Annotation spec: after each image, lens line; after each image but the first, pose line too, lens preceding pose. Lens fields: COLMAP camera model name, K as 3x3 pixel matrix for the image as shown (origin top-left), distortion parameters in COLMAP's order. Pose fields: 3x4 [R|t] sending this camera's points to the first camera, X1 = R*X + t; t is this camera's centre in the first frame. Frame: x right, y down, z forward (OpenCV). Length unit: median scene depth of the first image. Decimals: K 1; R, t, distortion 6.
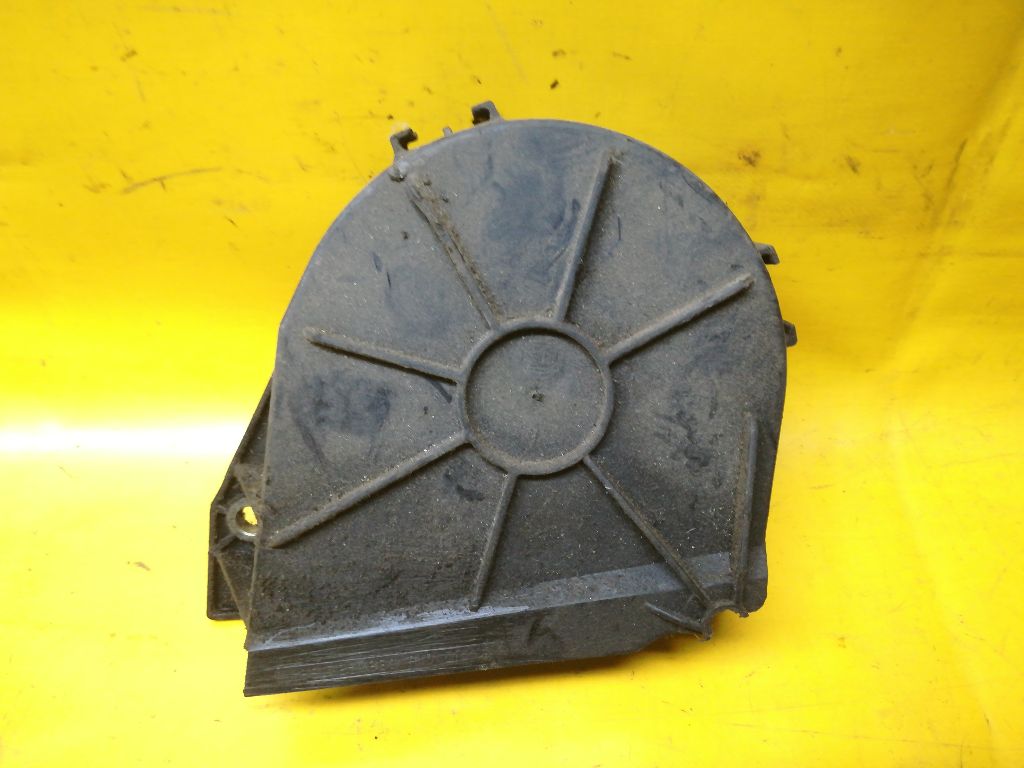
lens RADIAL K [[818.6, 0, 523.7], [0, 818.6, 384.7], [0, 0, 1]] dist [0.012198, -0.041452]
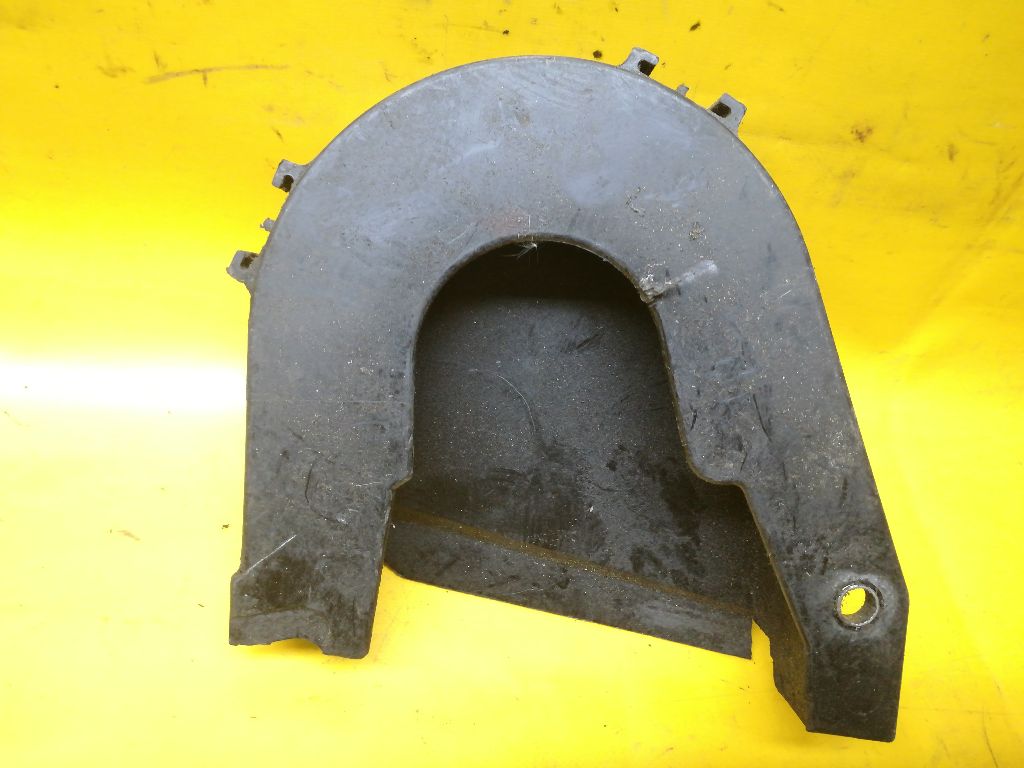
lens RADIAL K [[818.6, 0, 519.4], [0, 818.6, 383.1], [0, 0, 1]] dist [0.012198, -0.041452]
pose [[0.972578, 0.050613, 0.227001, -0.311474], [-0.066387, 0.995841, 0.062396, -0.014874], [-0.222899, -0.075755, 0.971894, 0.121049]]
